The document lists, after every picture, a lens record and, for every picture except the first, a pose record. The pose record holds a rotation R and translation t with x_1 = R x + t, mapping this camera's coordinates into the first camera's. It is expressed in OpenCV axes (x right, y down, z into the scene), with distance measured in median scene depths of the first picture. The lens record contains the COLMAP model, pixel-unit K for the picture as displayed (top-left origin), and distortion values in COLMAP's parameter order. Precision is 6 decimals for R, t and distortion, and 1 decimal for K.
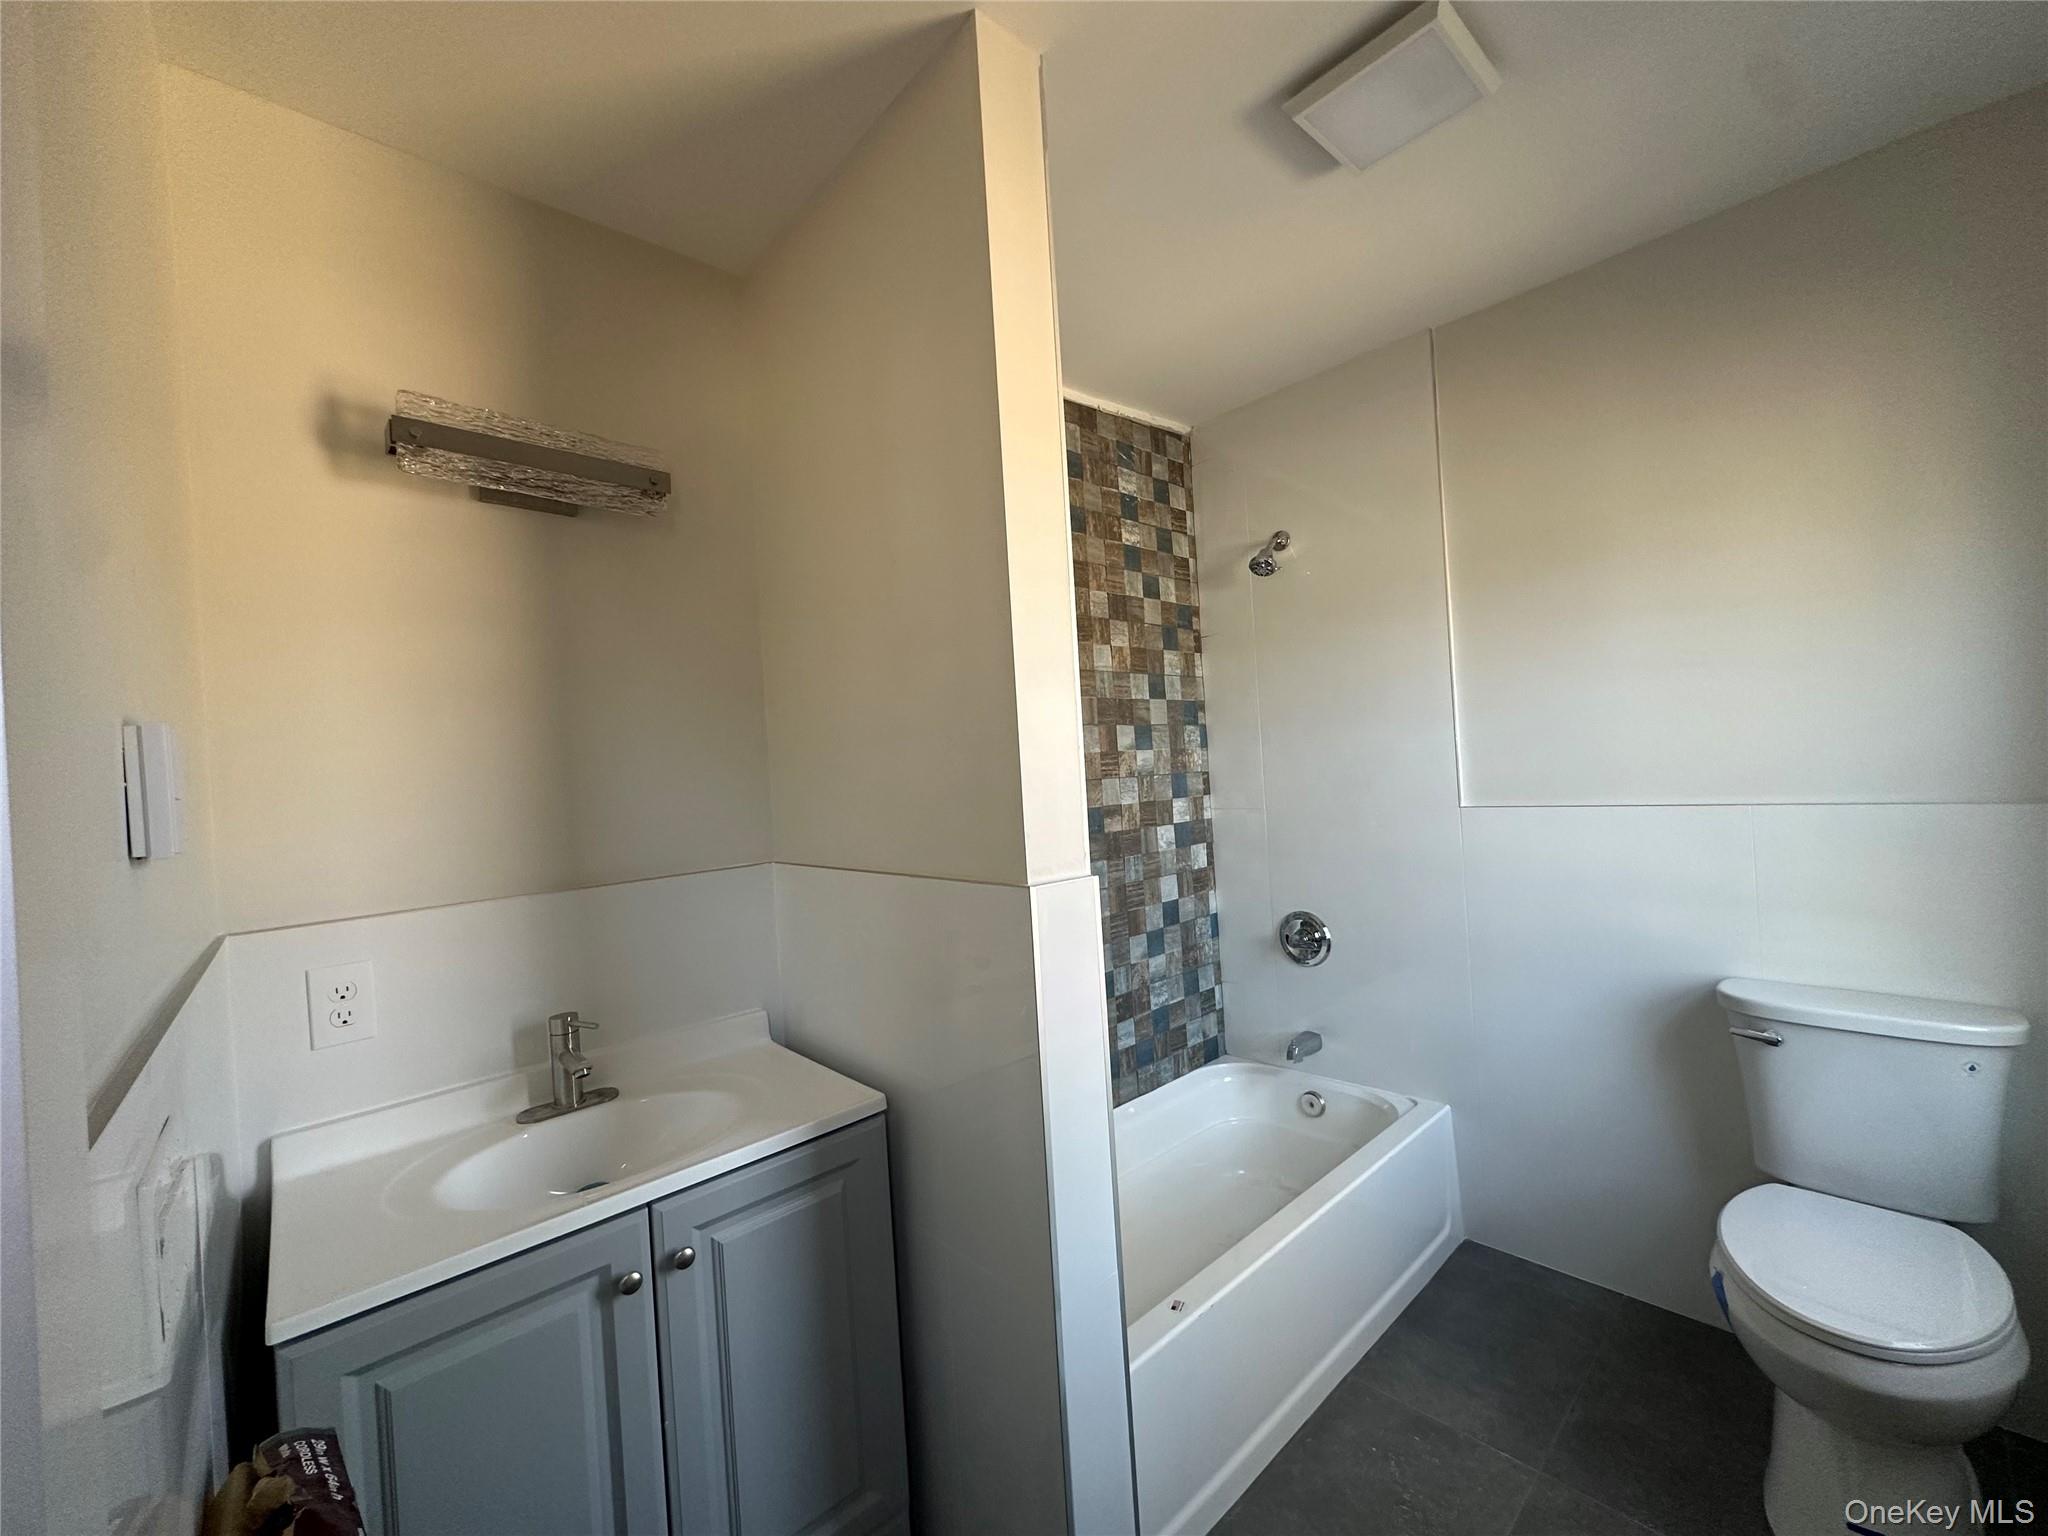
lens RADIAL K [[815.1, 0, 1021.0], [0, 815.1, 765.4], [0, 0, 1]] dist [-0.002485, 0.000944]
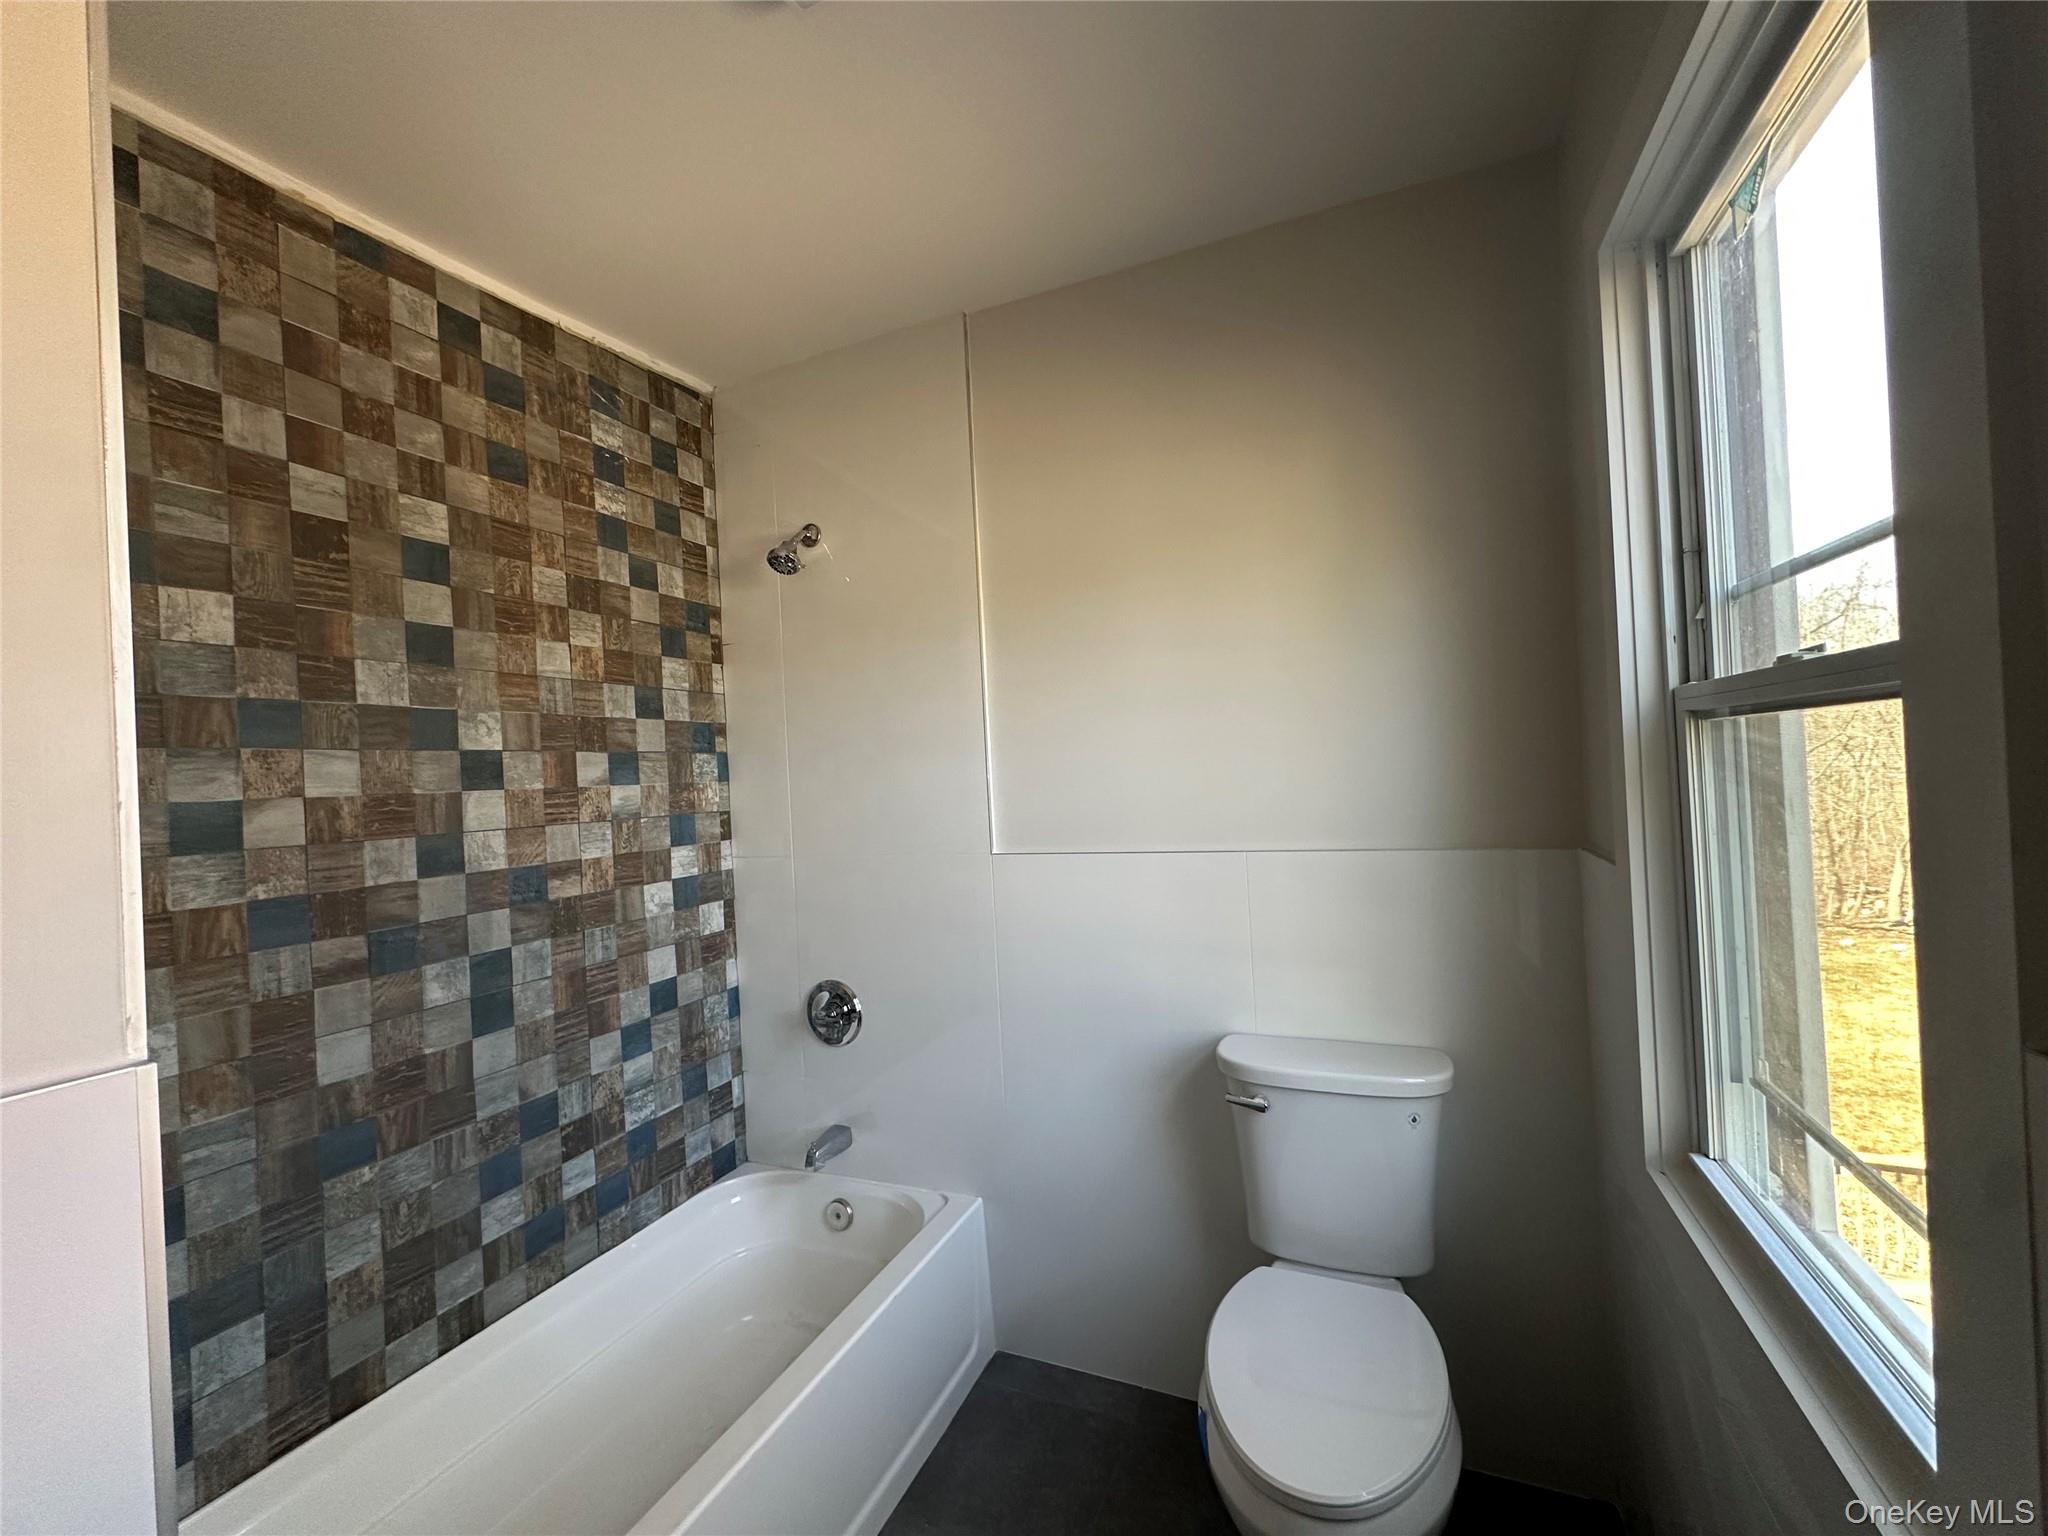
lens RADIAL K [[815.1, 0, 1021.0], [0, 815.1, 765.4], [0, 0, 1]] dist [-0.002485, 0.000944]
pose [[0.913810, 0.016184, 0.405819, 0.178757], [-0.004914, 0.999573, -0.028797, -0.016988], [-0.406112, 0.024321, 0.913500, 0.154320]]
